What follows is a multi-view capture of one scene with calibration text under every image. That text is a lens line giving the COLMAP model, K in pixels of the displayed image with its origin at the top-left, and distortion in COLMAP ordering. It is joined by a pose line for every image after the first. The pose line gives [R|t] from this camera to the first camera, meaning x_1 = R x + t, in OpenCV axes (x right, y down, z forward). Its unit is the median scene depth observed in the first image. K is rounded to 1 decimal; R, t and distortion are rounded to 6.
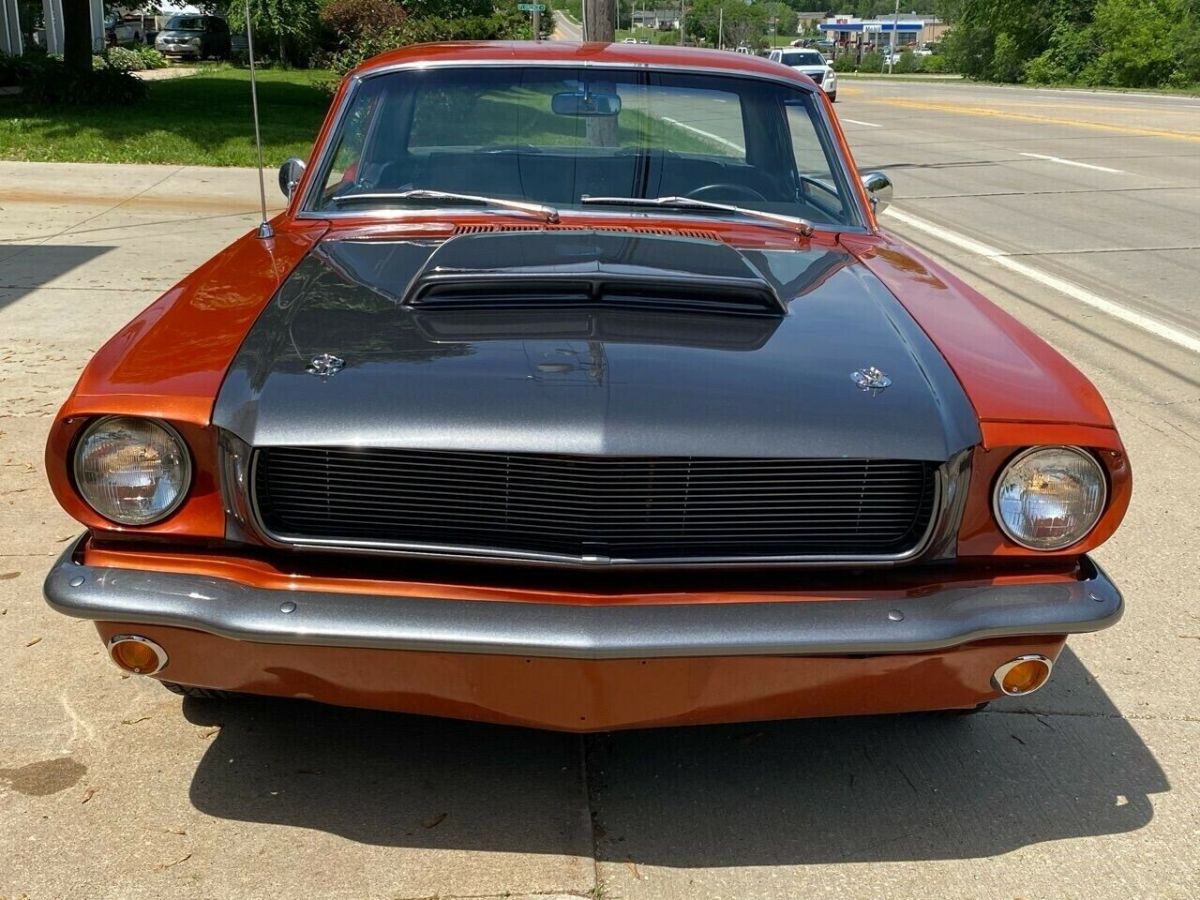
lens RADIAL K [[1463.7, 0, 599.1], [0, 1463.7, 445.5], [0, 0, 1]] dist [0.035990, 0.000000]
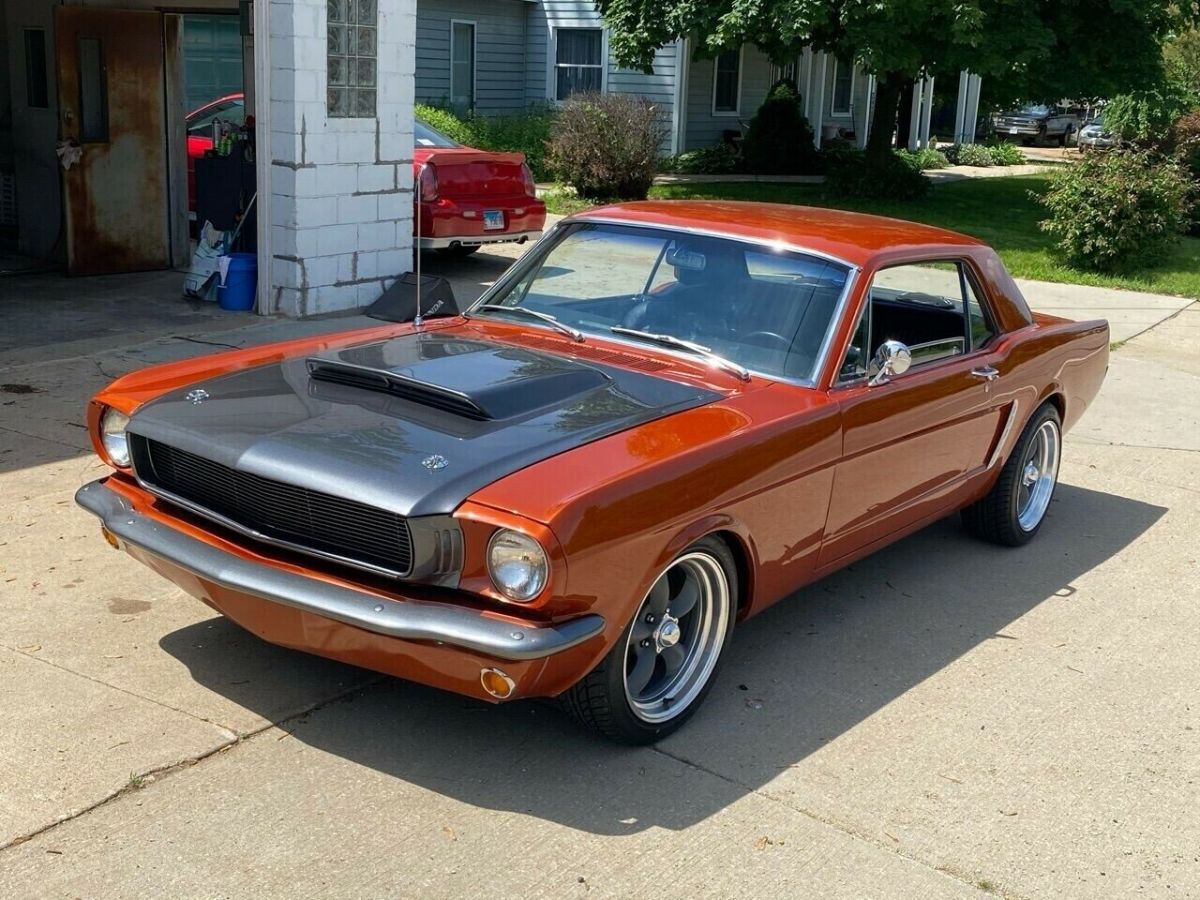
lens RADIAL K [[1463.7, 0, 605.7], [0, 1463.7, 453.0], [0, 0, 1]] dist [0.035990, 0.000000]
pose [[0.805210, 0.188447, -0.562249, 1.030035], [-0.215364, 0.976353, 0.018813, -0.108534], [0.552498, 0.105940, 0.826754, -0.157172]]
